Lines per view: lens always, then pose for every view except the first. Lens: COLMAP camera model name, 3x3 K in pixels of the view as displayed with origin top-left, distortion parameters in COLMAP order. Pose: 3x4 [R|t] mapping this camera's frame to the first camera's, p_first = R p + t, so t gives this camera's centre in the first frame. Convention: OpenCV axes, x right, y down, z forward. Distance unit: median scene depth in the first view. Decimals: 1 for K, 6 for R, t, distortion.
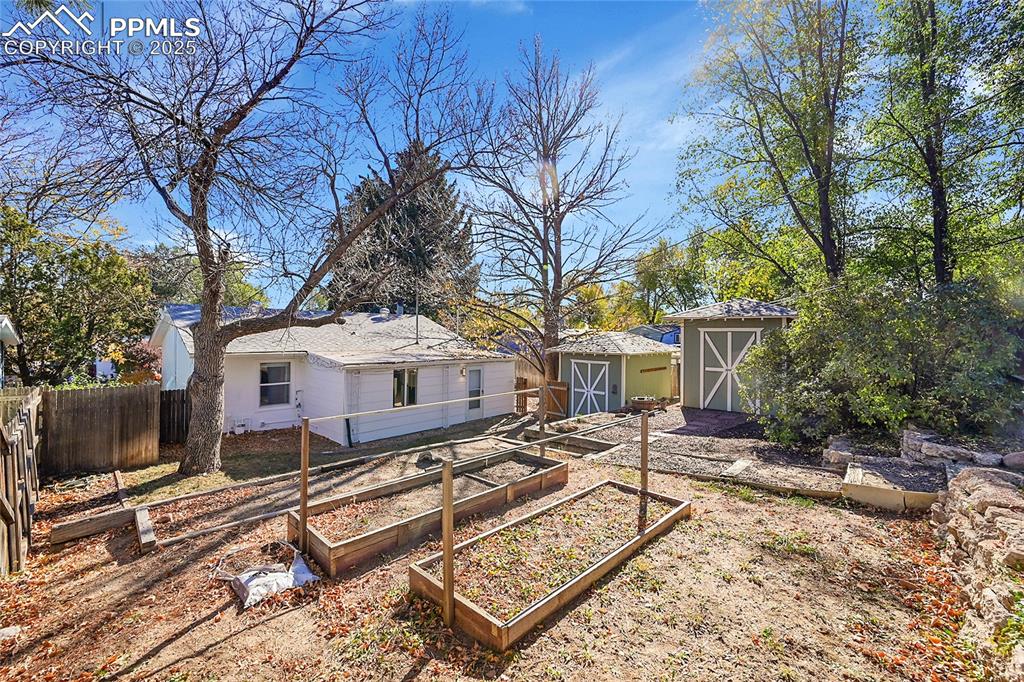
lens RADIAL K [[409.1, 0, 512.9], [0, 409.1, 337.7], [0, 0, 1]] dist [-0.012182, -0.000262]
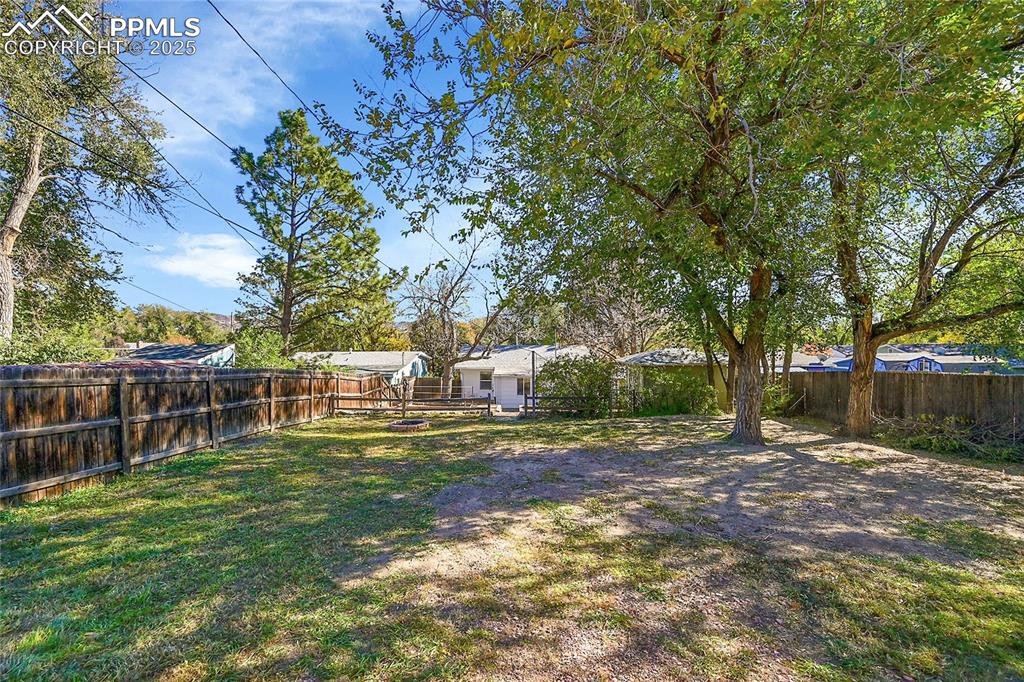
lens RADIAL K [[409.1, 0, 514.8], [0, 409.1, 338.1], [0, 0, 1]] dist [-0.012182, -0.000262]
pose [[0.686436, 0.000282, -0.727190, 1.315322], [-0.004689, 0.999981, -0.004039, -0.130319], [0.727175, 0.006183, 0.686424, -0.536557]]
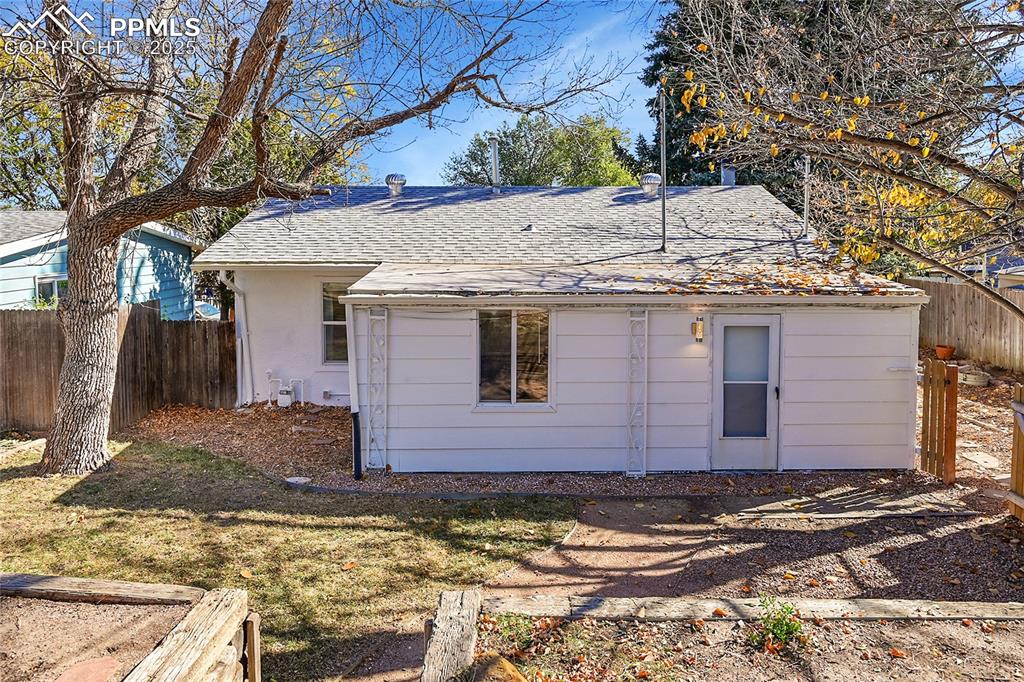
lens RADIAL K [[694.8, 0, 511.2], [0, 694.8, 339.6], [0, 0, 1]] dist [0.003932, 0.000401]
pose [[0.683007, 0.092742, -0.724500, 0.230909], [-0.000268, 0.991938, 0.126724, 0.019696], [0.730412, -0.086360, 0.677526, 0.555159]]
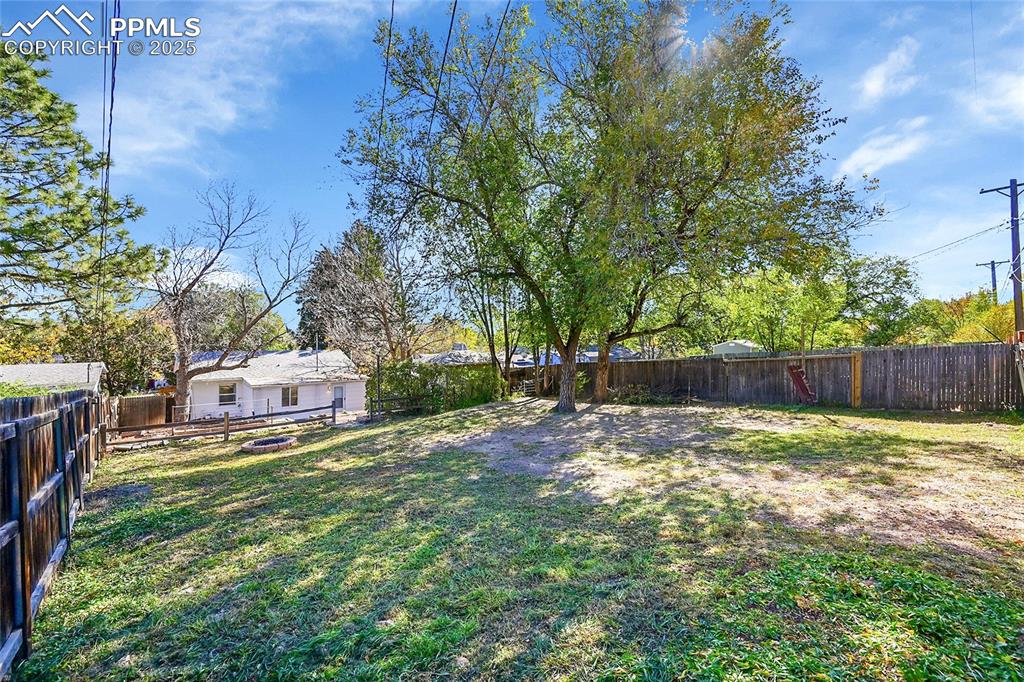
lens RADIAL K [[409.1, 0, 512.4], [0, 409.1, 343.1], [0, 0, 1]] dist [-0.012182, -0.000262]
pose [[0.996067, -0.004958, -0.088460, 0.985539], [0.004992, 0.999988, 0.000166, -0.130606], [0.088459, -0.000607, 0.996080, -0.851513]]
